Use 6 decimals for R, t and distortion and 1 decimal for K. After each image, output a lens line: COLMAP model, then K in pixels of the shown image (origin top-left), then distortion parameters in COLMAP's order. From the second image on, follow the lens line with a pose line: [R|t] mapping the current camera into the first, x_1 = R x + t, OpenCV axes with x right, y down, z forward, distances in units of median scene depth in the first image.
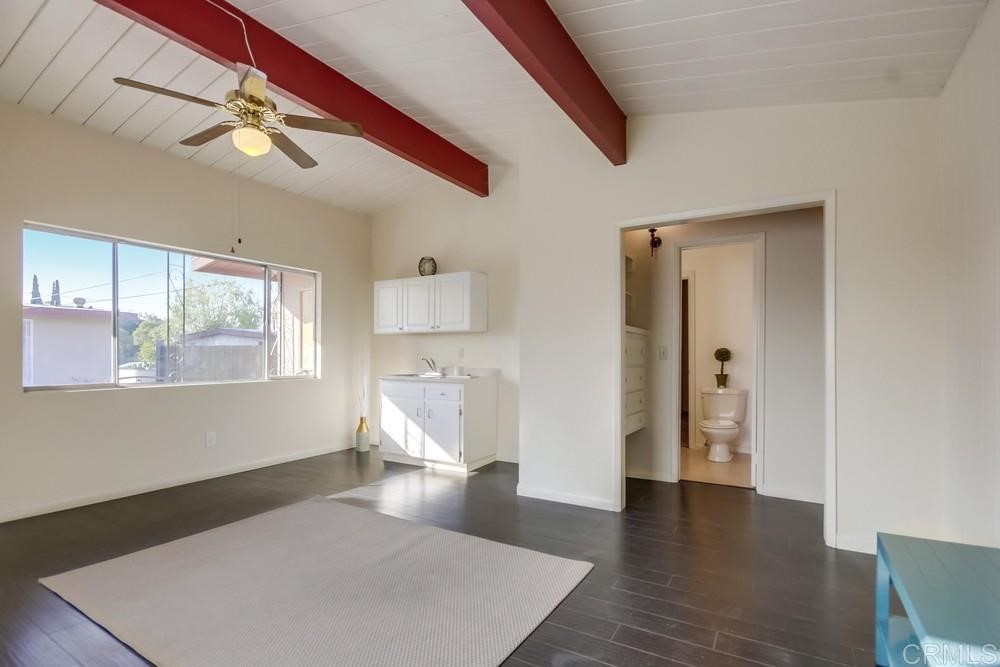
lens RADIAL K [[473.9, 0, 500.0], [0, 473.9, 333.5], [0, 0, 1]] dist [0.000782, 0.000148]
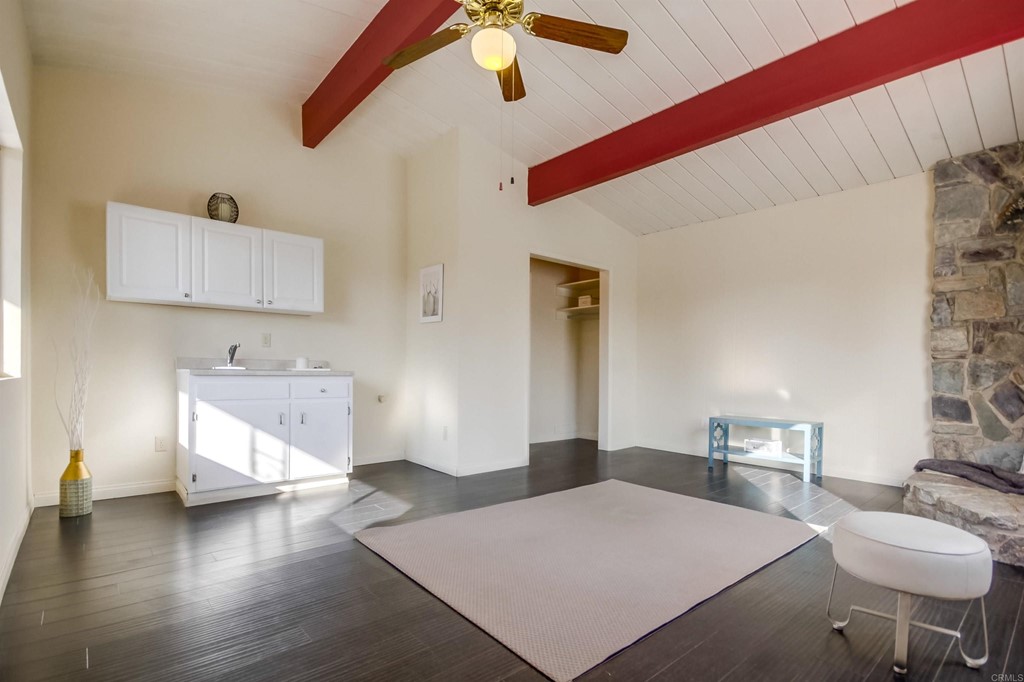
lens RADIAL K [[505.7, 0, 517.3], [0, 505.7, 363.9], [0, 0, 1]] dist [0.007014, 0.001253]
pose [[0.299888, 0.011110, 0.953910, -0.787605], [-0.048800, 0.998802, 0.003708, 0.061776], [-0.952726, -0.047662, 0.300070, 0.424296]]
